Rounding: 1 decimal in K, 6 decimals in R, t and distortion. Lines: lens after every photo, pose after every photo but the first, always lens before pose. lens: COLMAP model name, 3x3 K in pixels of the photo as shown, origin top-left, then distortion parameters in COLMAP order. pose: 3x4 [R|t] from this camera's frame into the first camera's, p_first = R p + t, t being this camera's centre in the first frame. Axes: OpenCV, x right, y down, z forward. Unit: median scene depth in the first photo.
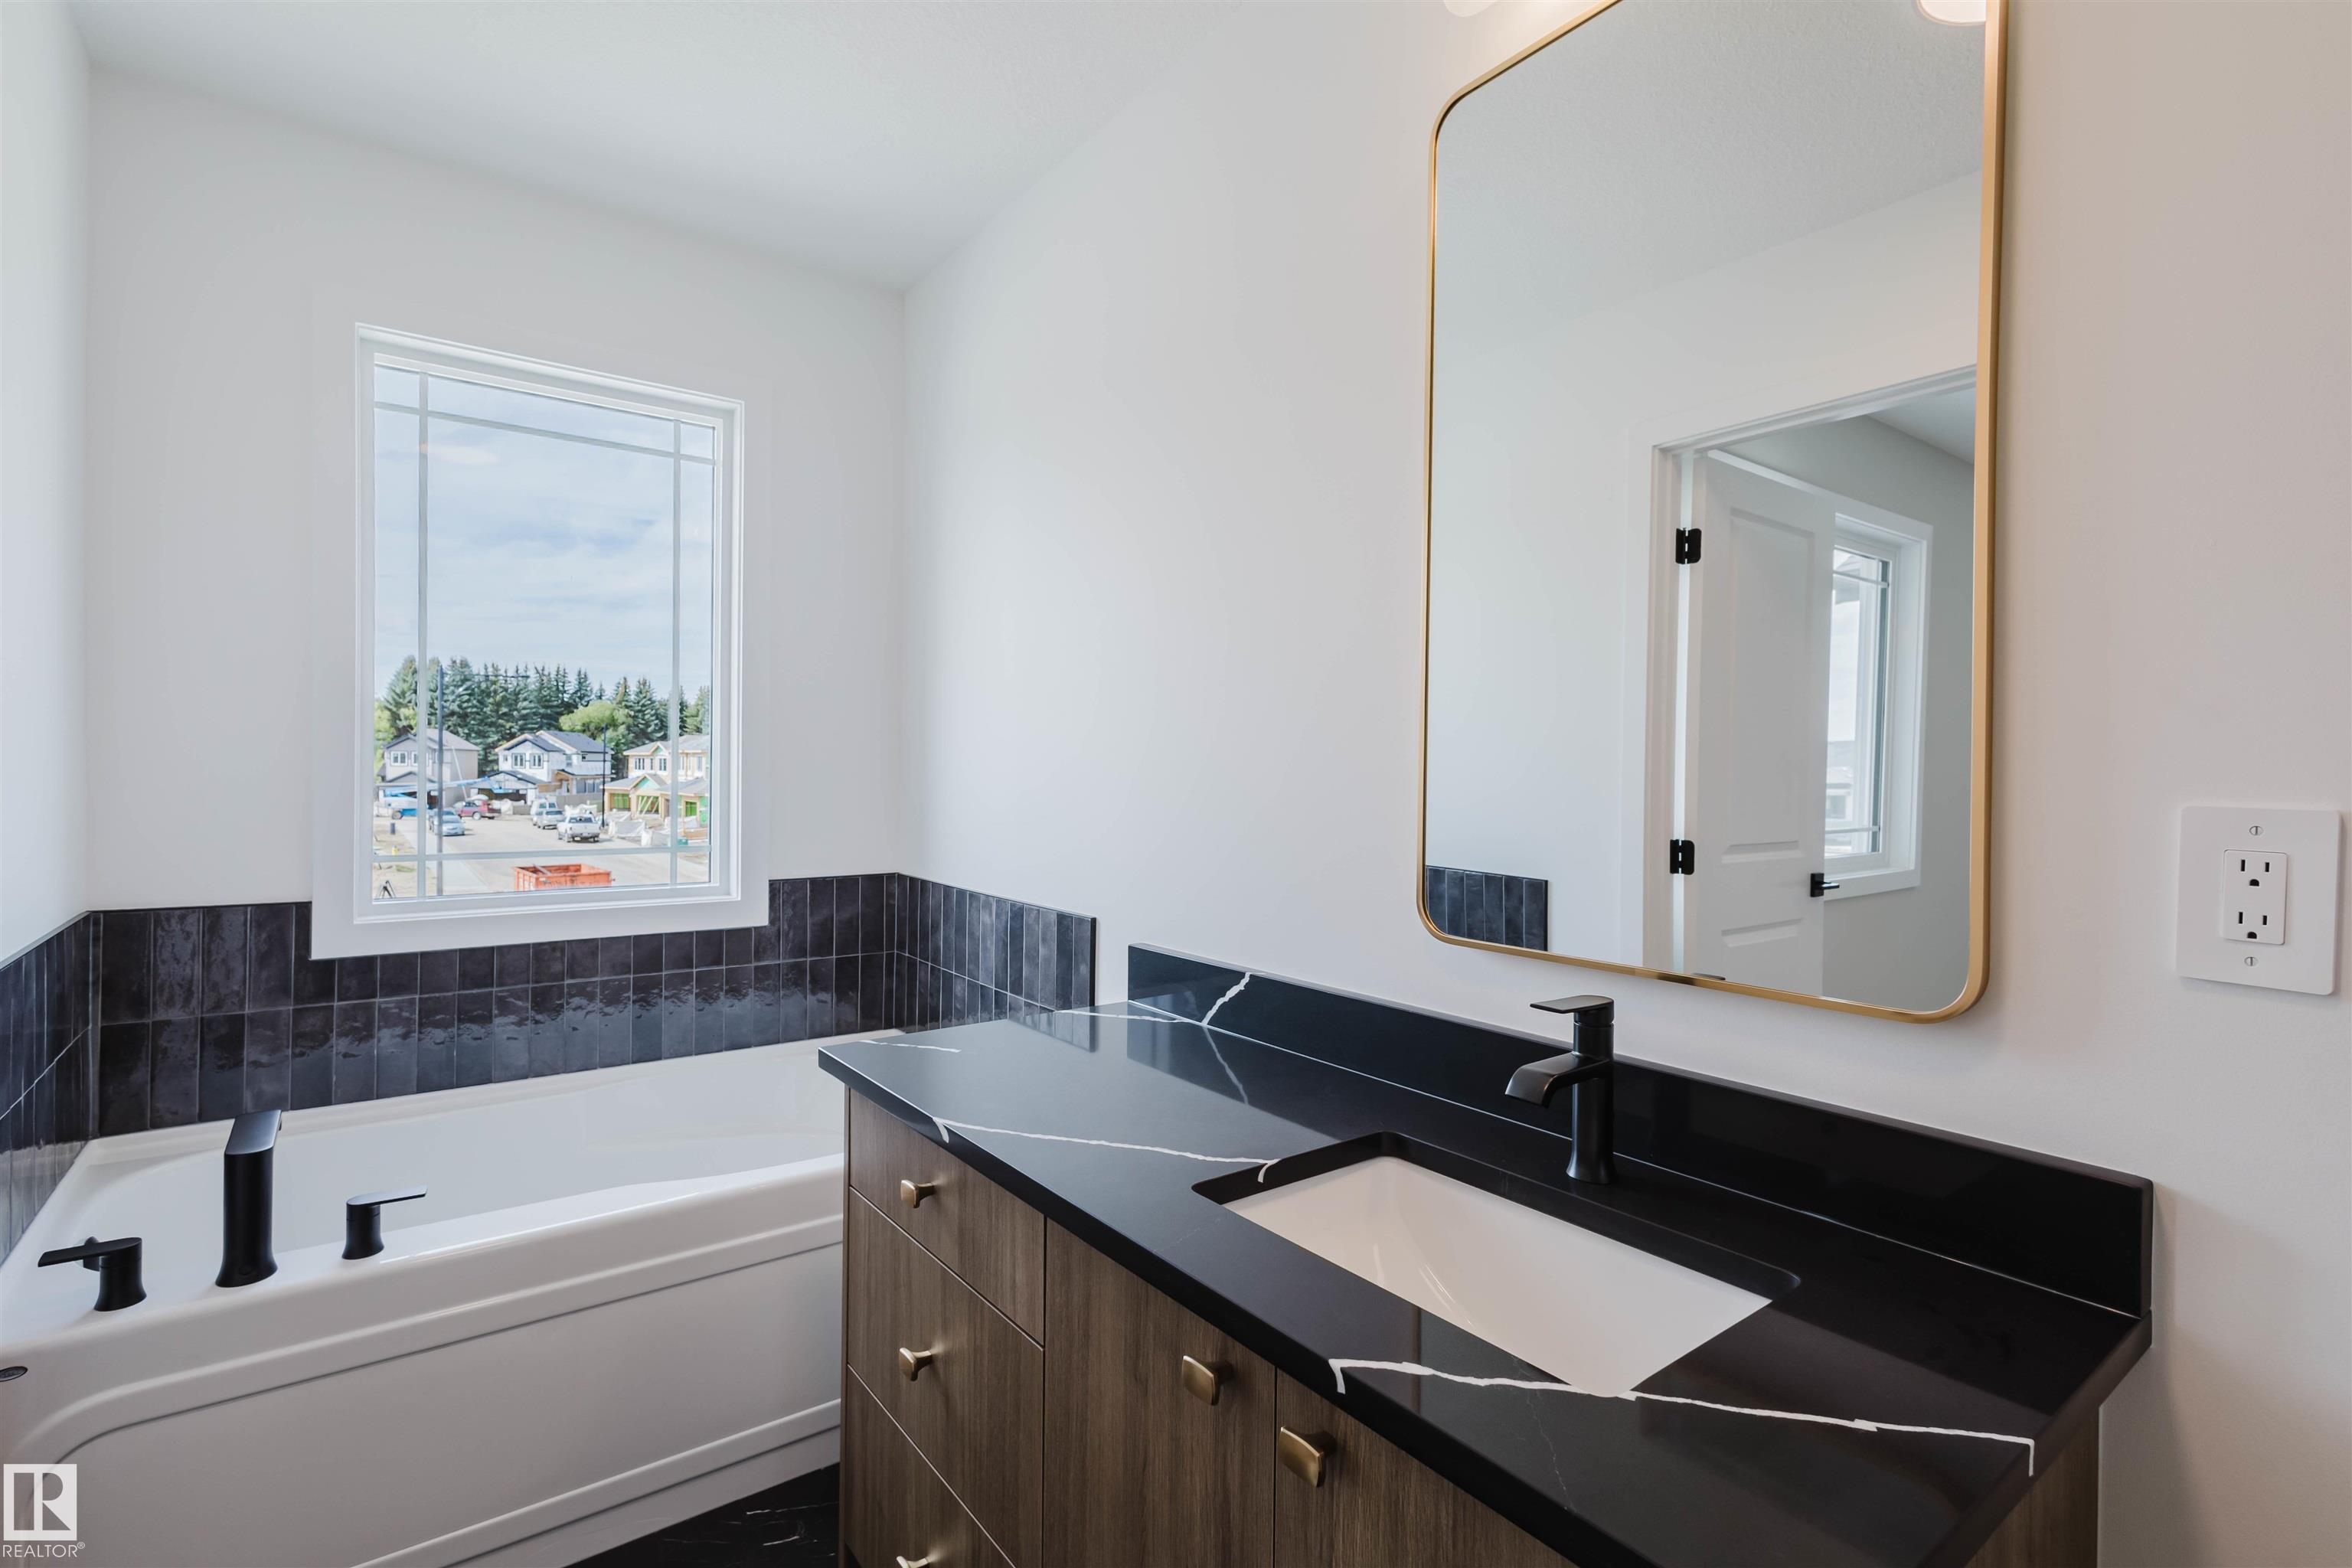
lens RADIAL K [[1052.0, 0, 1163.2], [0, 1052.0, 784.5], [0, 0, 1]] dist [0.003178, 0.000008]
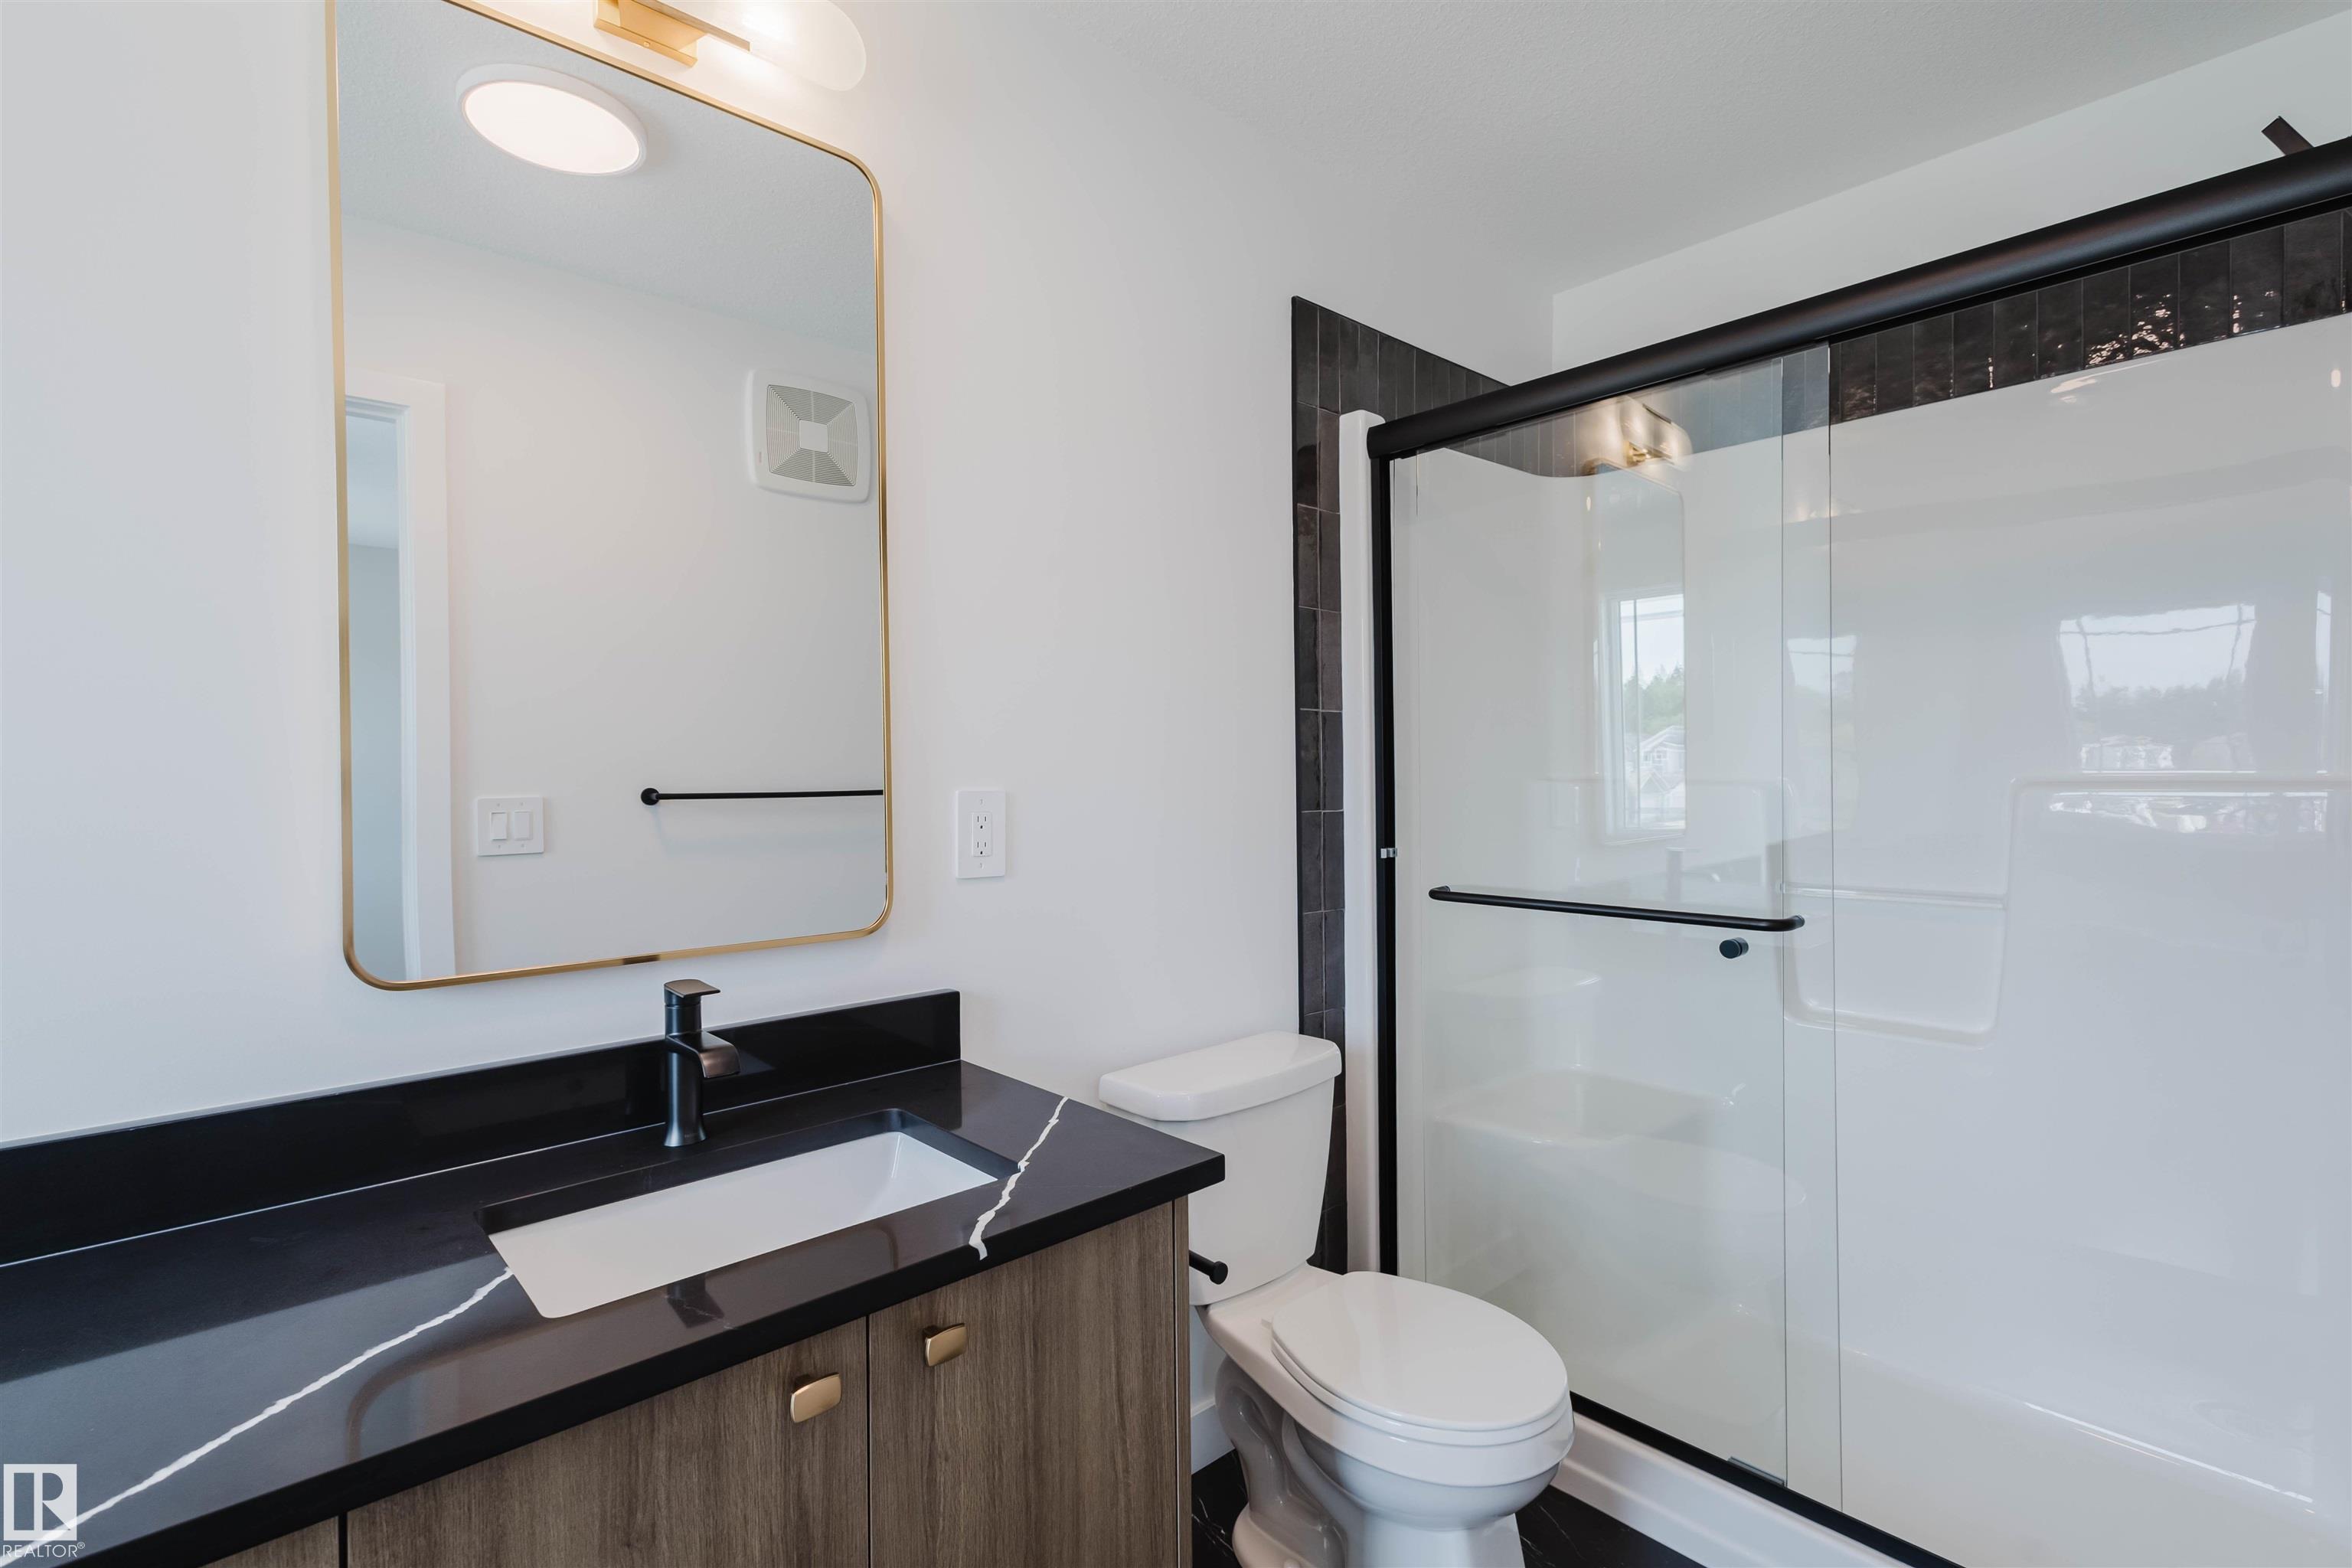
lens RADIAL K [[1096.0, 0, 1180.1], [0, 1096.0, 778.3], [0, 0, 1]] dist [0.009679, -0.000459]
pose [[-0.090920, -0.019142, 0.995674, -1.012181], [0.019991, 0.999579, 0.021043, -0.034968], [-0.995658, 0.021818, -0.090499, 0.730824]]
